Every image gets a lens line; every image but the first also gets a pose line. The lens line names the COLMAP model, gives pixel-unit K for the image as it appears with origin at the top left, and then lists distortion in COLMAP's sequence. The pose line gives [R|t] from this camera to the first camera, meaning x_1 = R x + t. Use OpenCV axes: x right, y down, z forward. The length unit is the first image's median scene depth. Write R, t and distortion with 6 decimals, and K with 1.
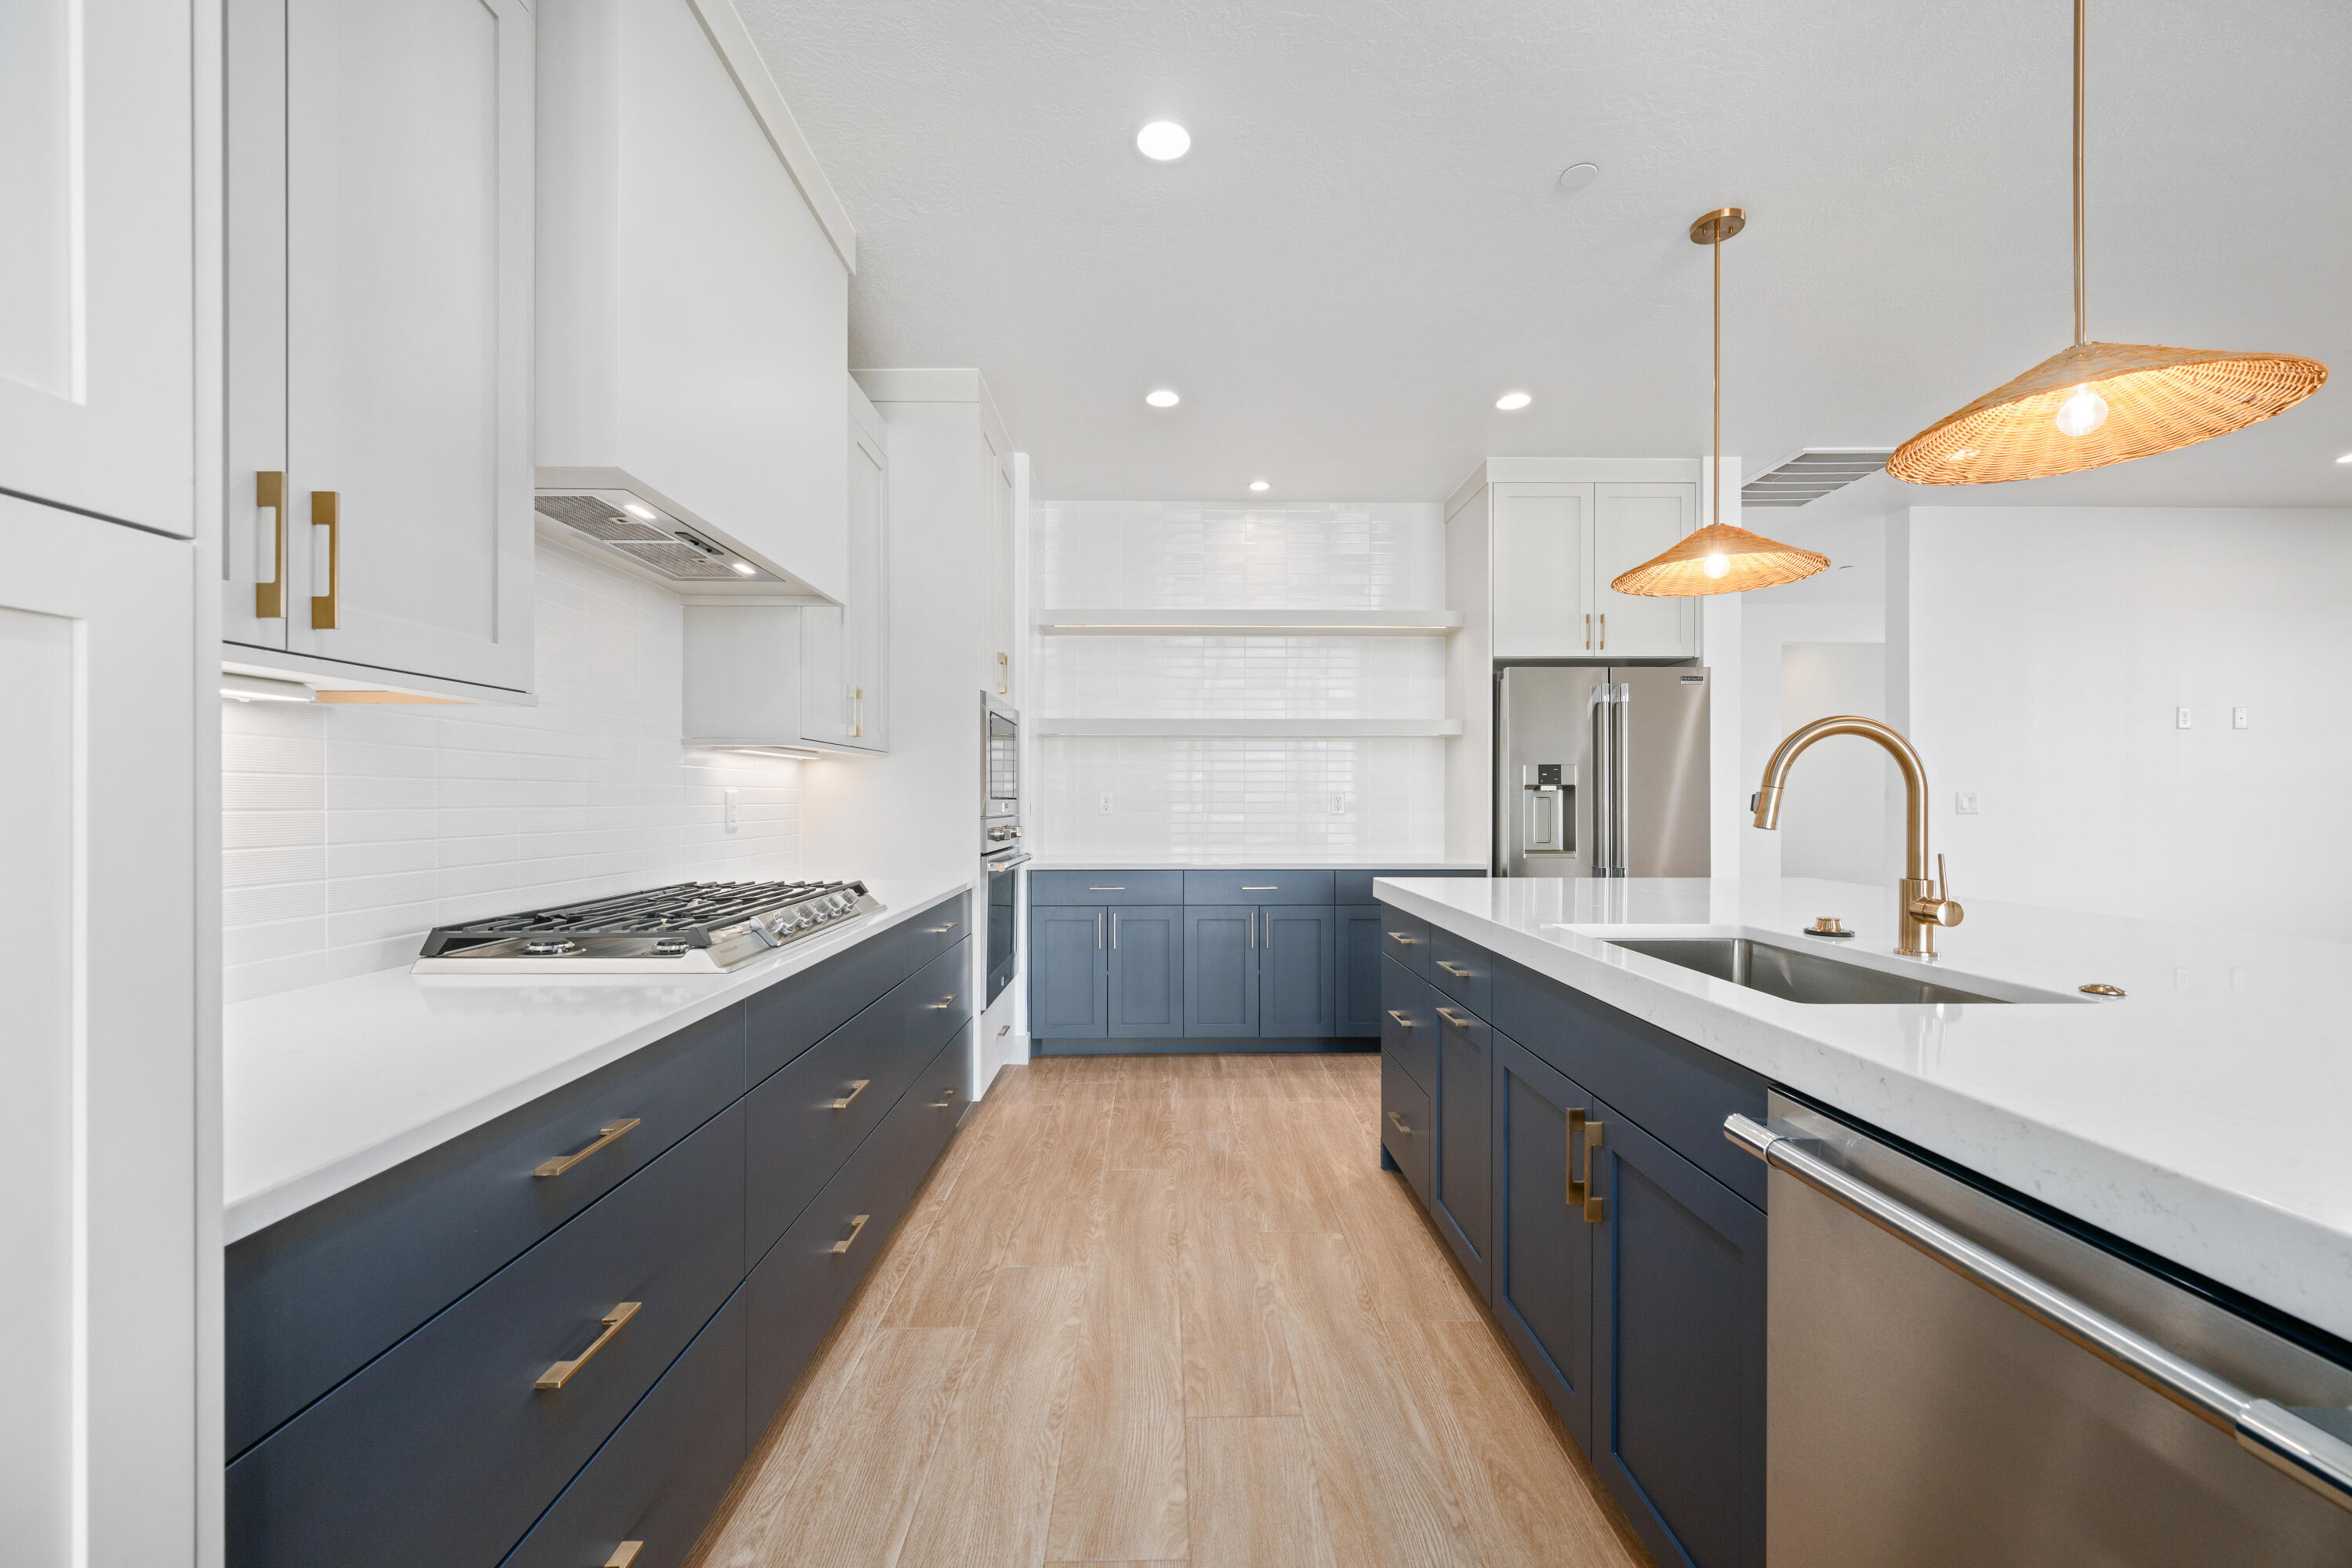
lens RADIAL K [[932.1, 0, 1182.5], [0, 932.1, 788.0], [0, 0, 1]] dist [-0.000799, -0.000012]
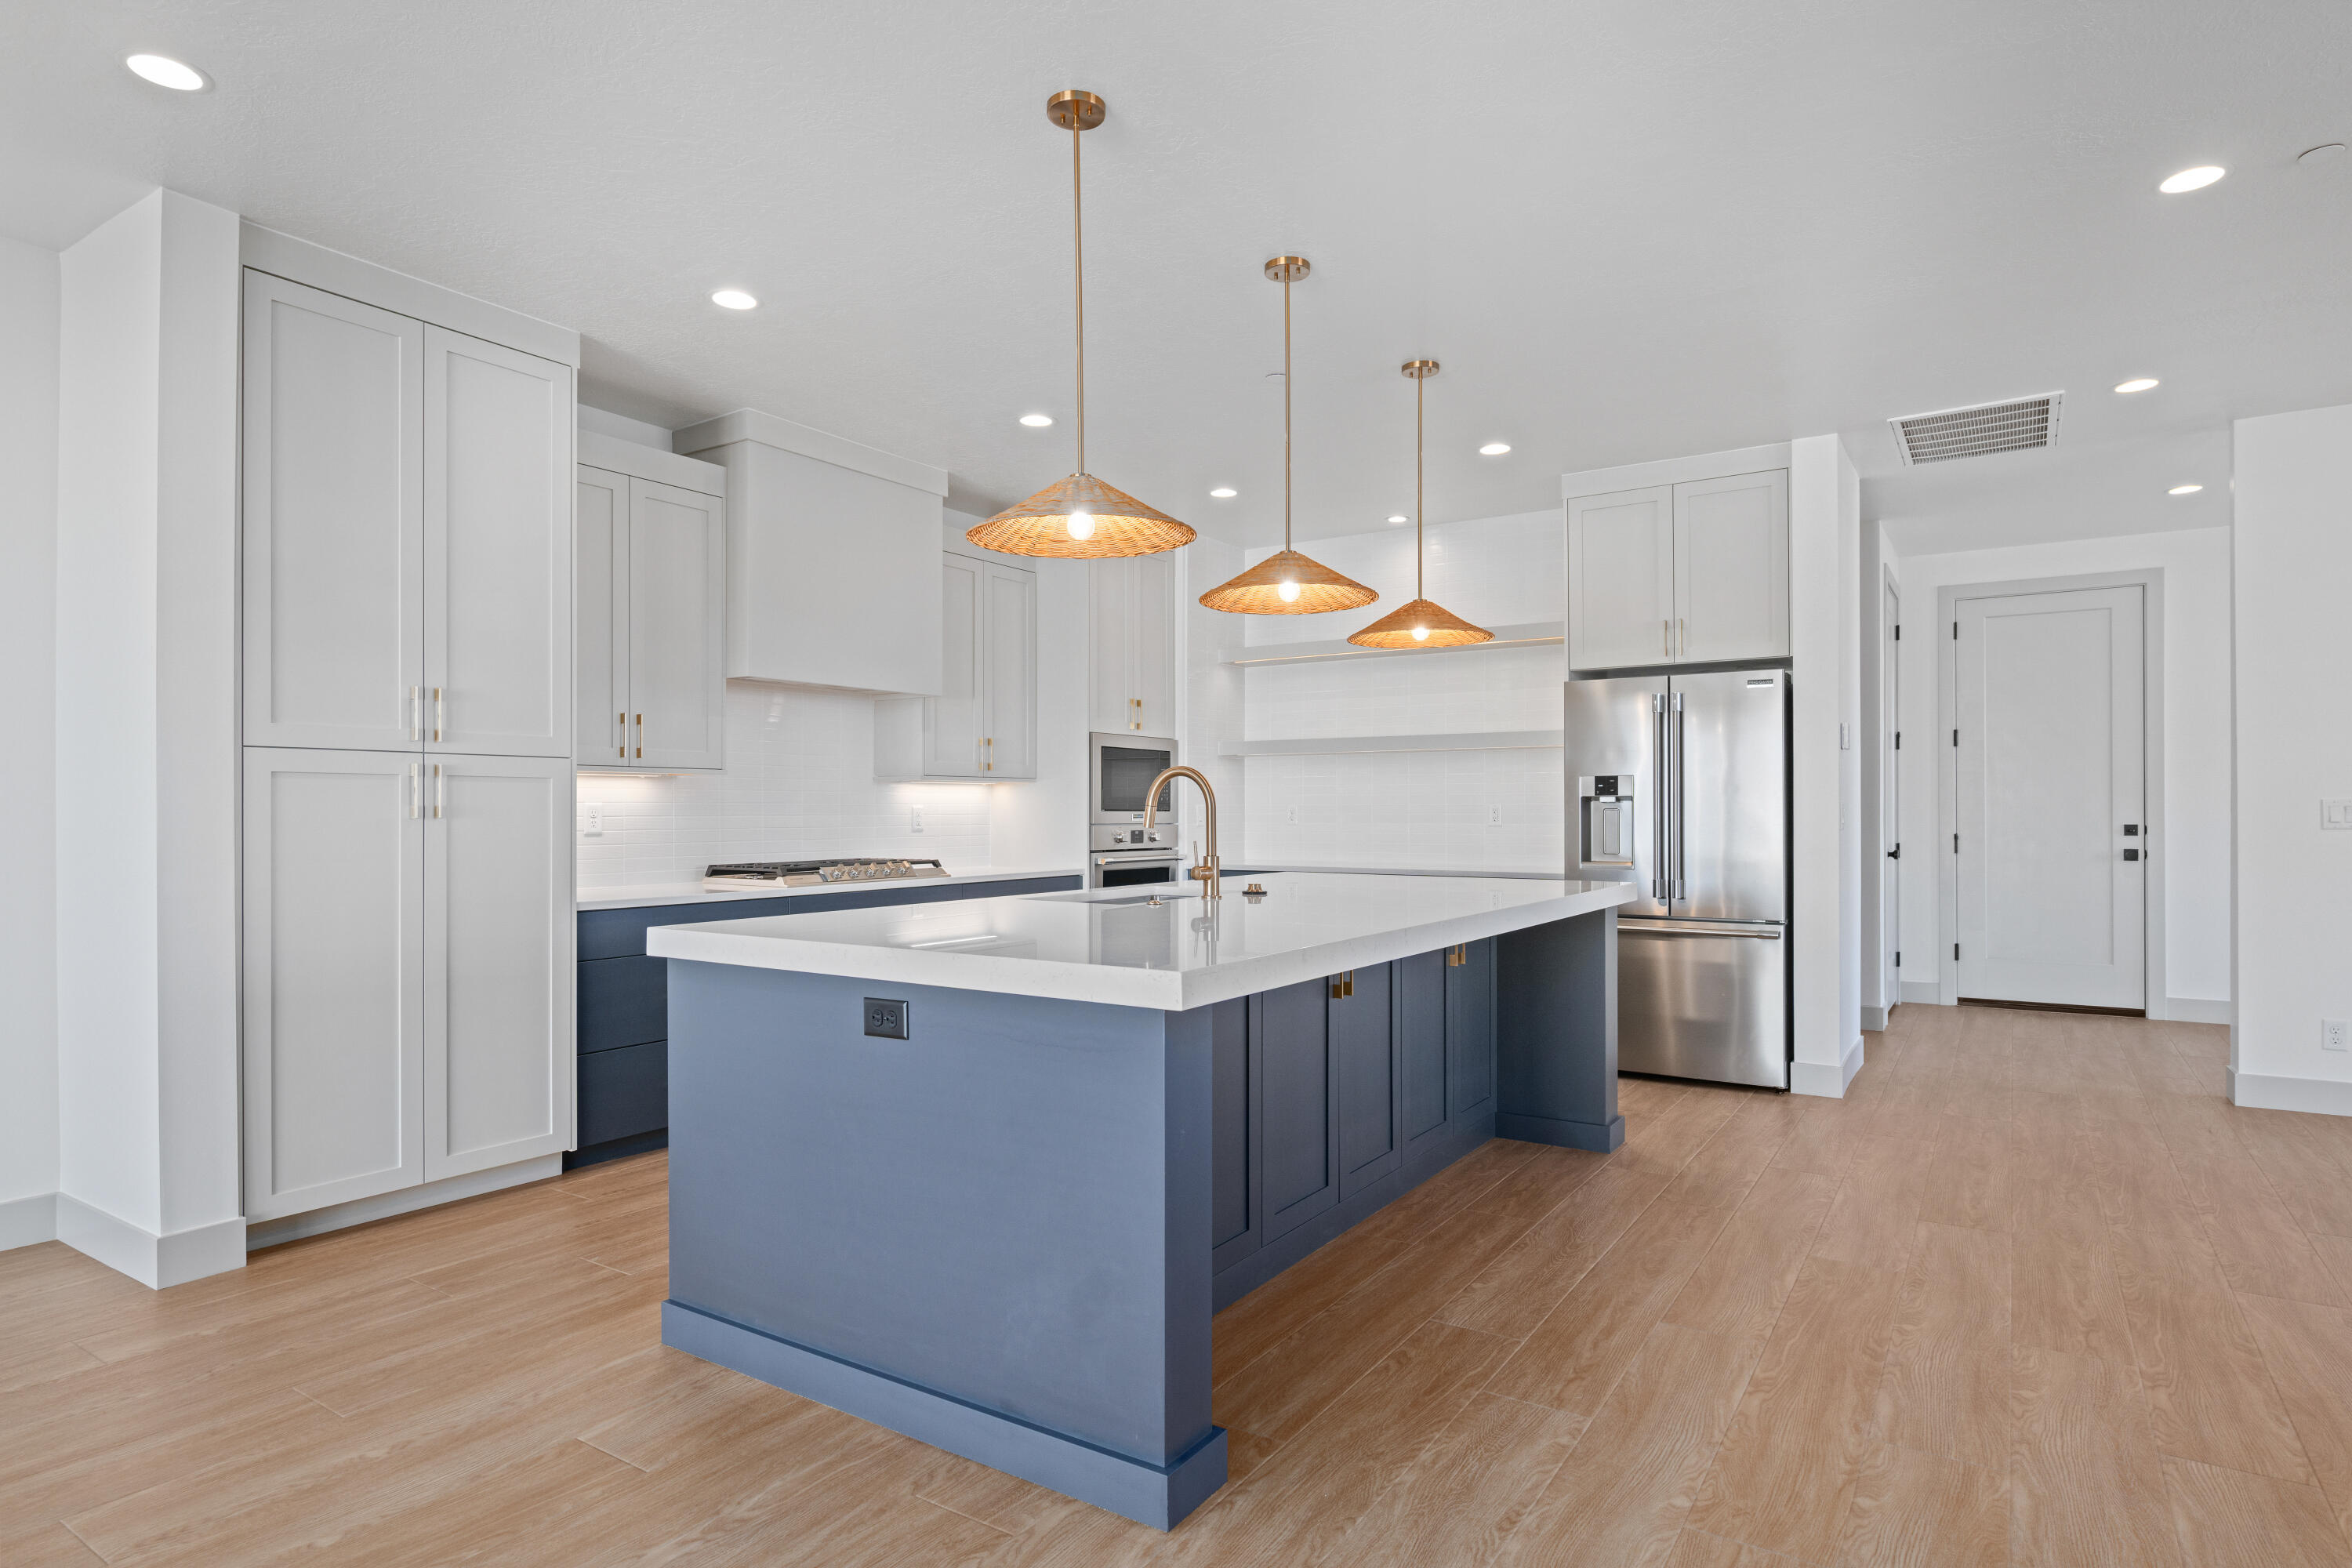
lens RADIAL K [[1277.7, 0, 1175.9], [0, 1277.7, 801.7], [0, 0, 1]] dist [-0.020292, -0.000266]
pose [[0.821641, -0.005119, -0.569983, 1.293583], [0.008838, 0.999954, 0.003759, -0.010551], [0.569937, -0.008126, 0.821648, -0.641497]]
